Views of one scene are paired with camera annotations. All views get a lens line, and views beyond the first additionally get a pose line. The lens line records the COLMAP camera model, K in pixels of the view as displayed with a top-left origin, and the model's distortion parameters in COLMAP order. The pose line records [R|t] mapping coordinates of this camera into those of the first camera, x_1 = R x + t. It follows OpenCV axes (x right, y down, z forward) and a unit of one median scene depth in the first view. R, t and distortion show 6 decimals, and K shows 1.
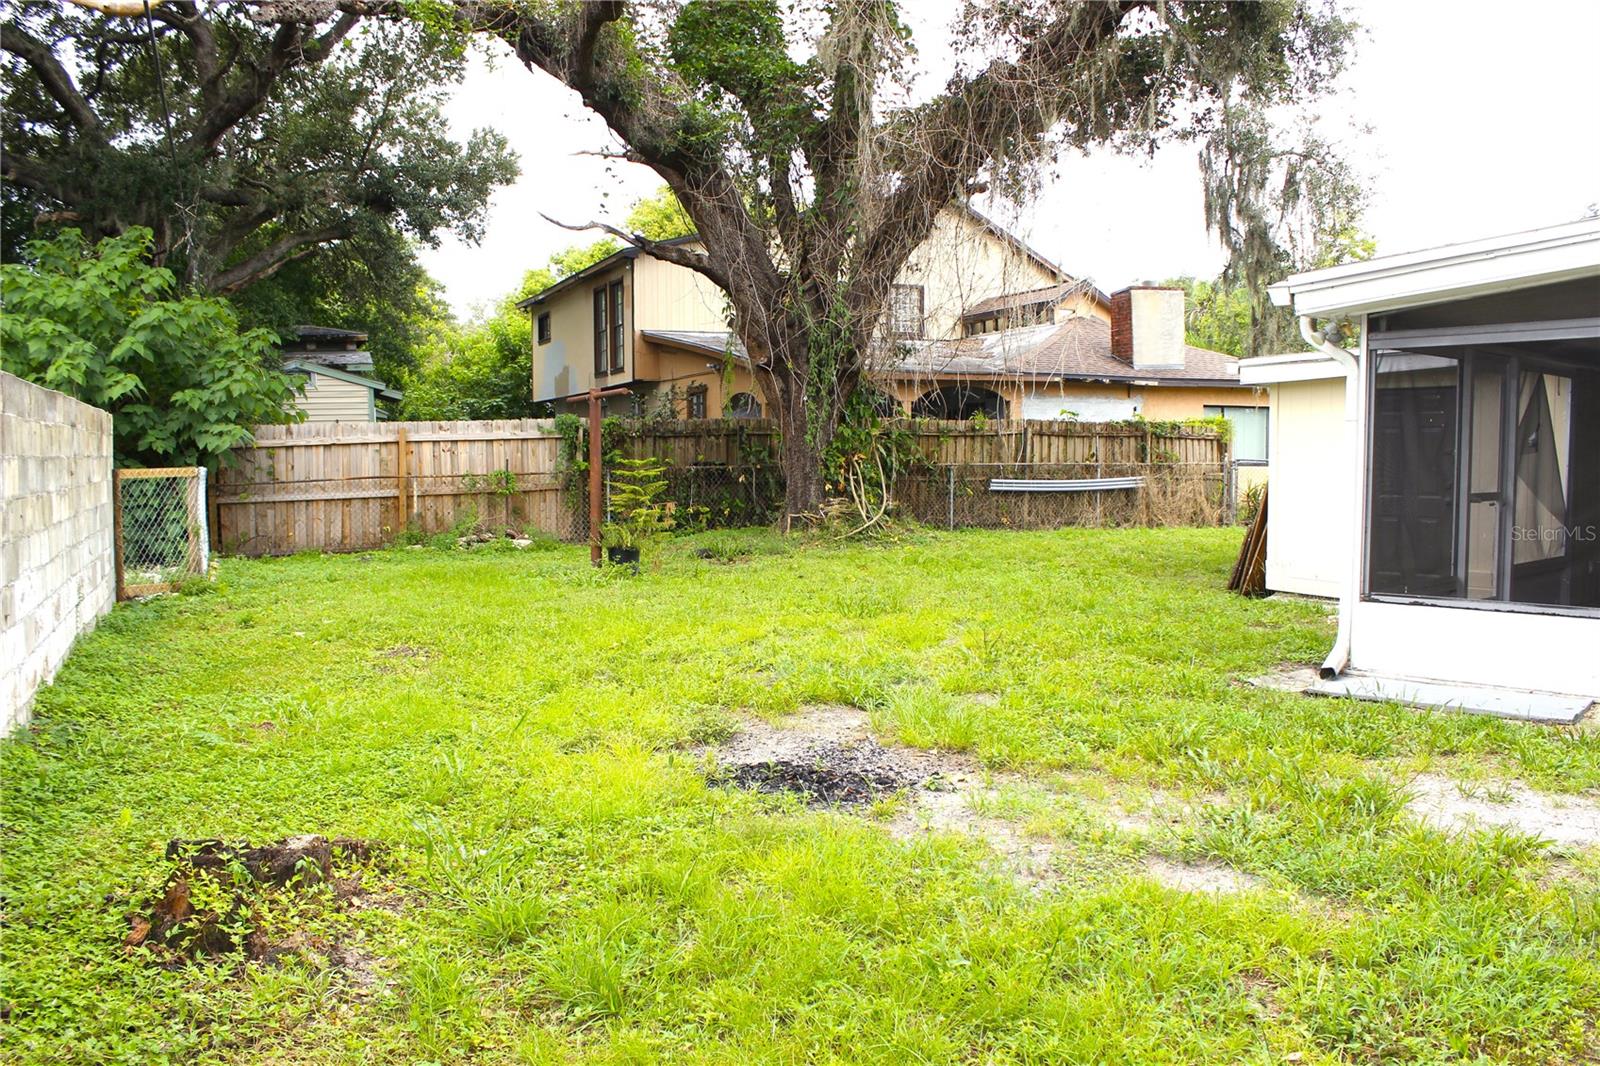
lens RADIAL K [[1335.8, 0, 807.0], [0, 1335.8, 543.3], [0, 0, 1]] dist [-0.171300, 0.159474]
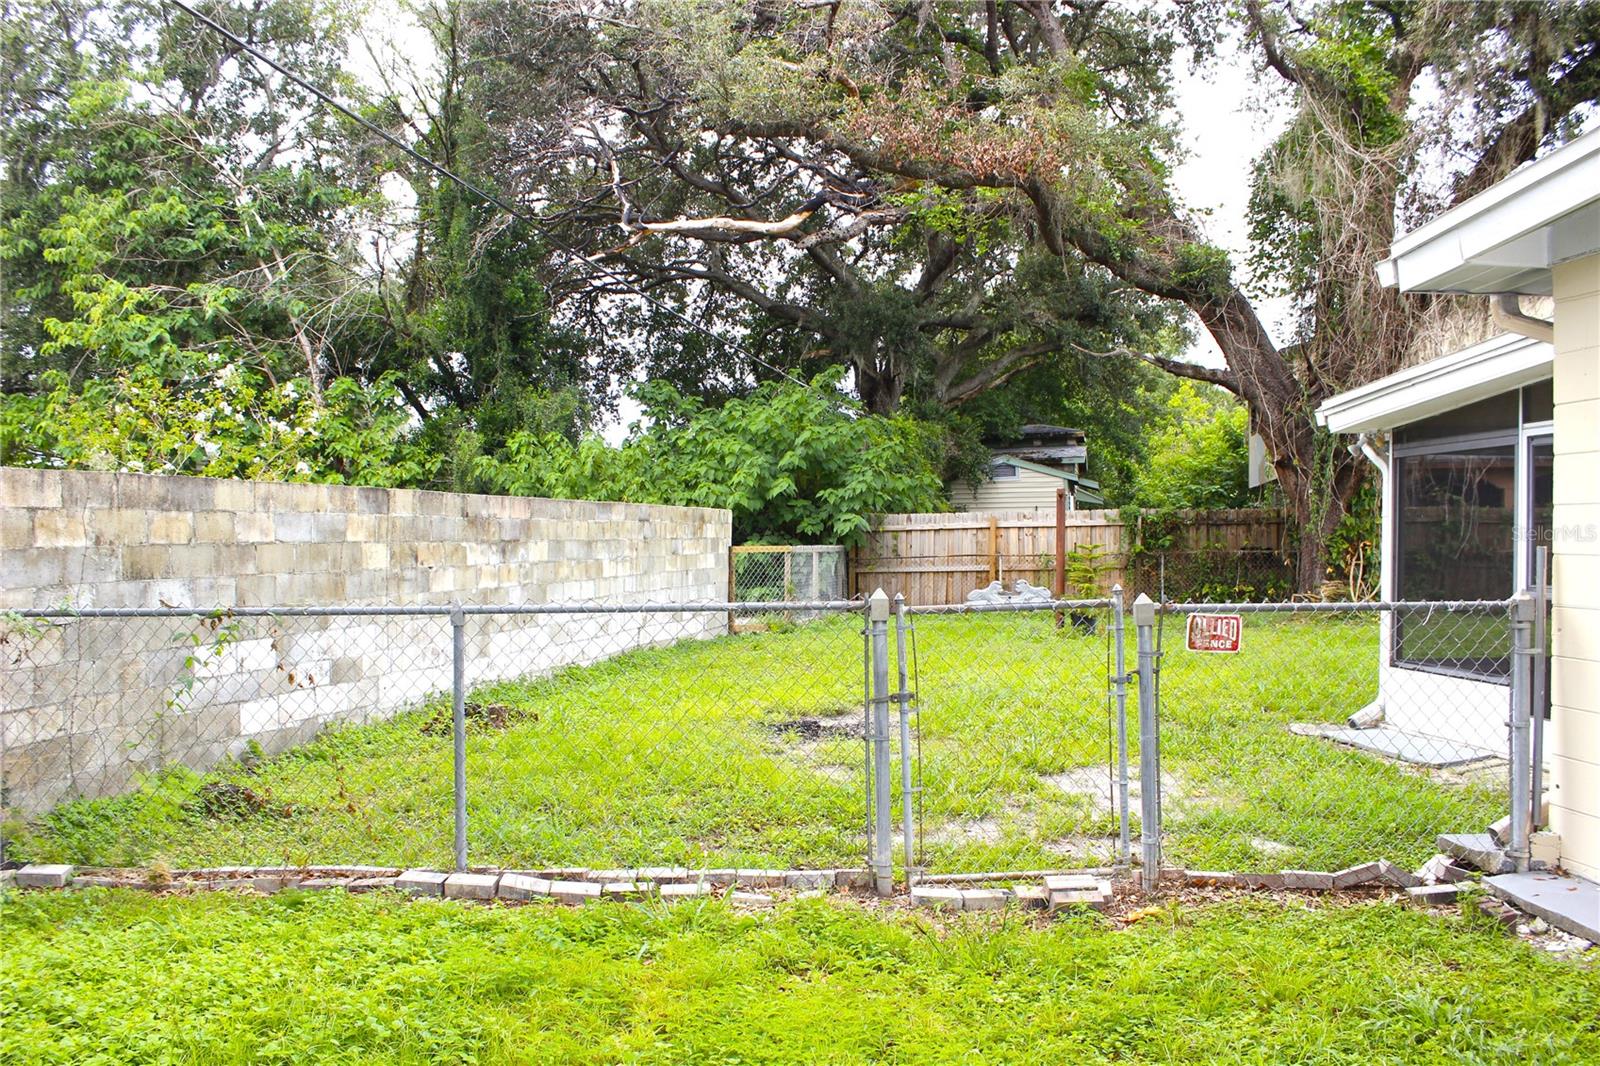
lens RADIAL K [[1335.8, 0, 807.0], [0, 1335.8, 543.3], [0, 0, 1]] dist [-0.171300, 0.159474]
pose [[0.799040, 0.008184, -0.601222, 0.320428], [-0.044540, 0.997966, -0.045611, 0.004128], [0.599625, 0.063223, 0.797780, -0.127136]]
